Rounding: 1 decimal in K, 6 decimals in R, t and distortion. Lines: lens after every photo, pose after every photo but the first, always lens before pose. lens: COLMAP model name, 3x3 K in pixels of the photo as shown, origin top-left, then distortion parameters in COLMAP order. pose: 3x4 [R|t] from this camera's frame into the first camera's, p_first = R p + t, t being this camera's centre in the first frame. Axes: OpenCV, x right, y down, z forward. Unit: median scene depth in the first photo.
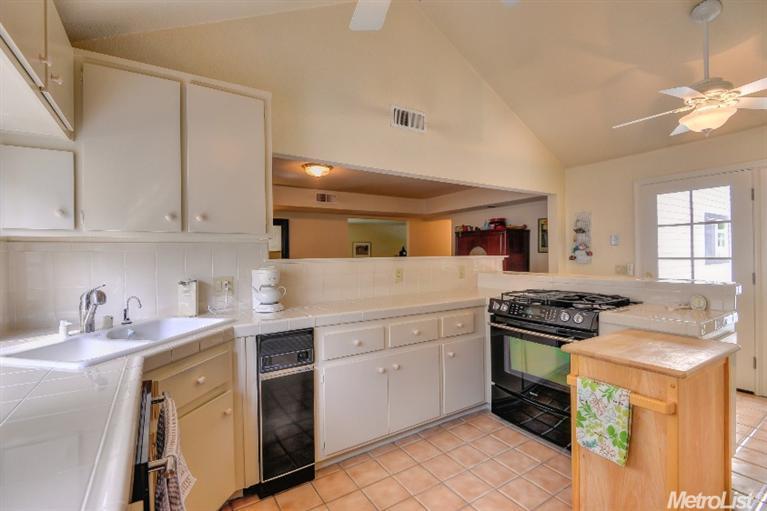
lens RADIAL K [[346.5, 0, 382.0], [0, 346.5, 253.1], [0, 0, 1]] dist [-0.004793, -0.000920]
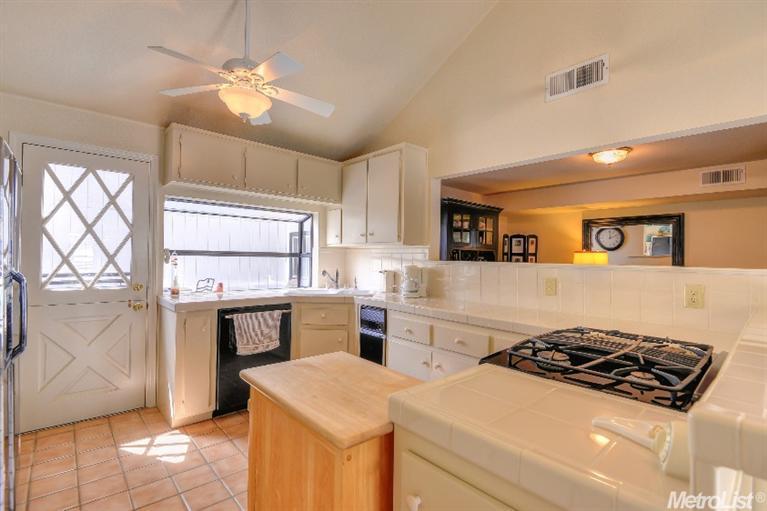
lens RADIAL K [[351.3, 0, 382.8], [0, 351.3, 255.3], [0, 0, 1]] dist [0.000857, -0.000057]
pose [[0.168337, 0.010857, -0.985670, 0.927720], [-0.014011, 0.999865, 0.008621, -0.010378], [0.985630, 0.012359, 0.168466, 0.577562]]
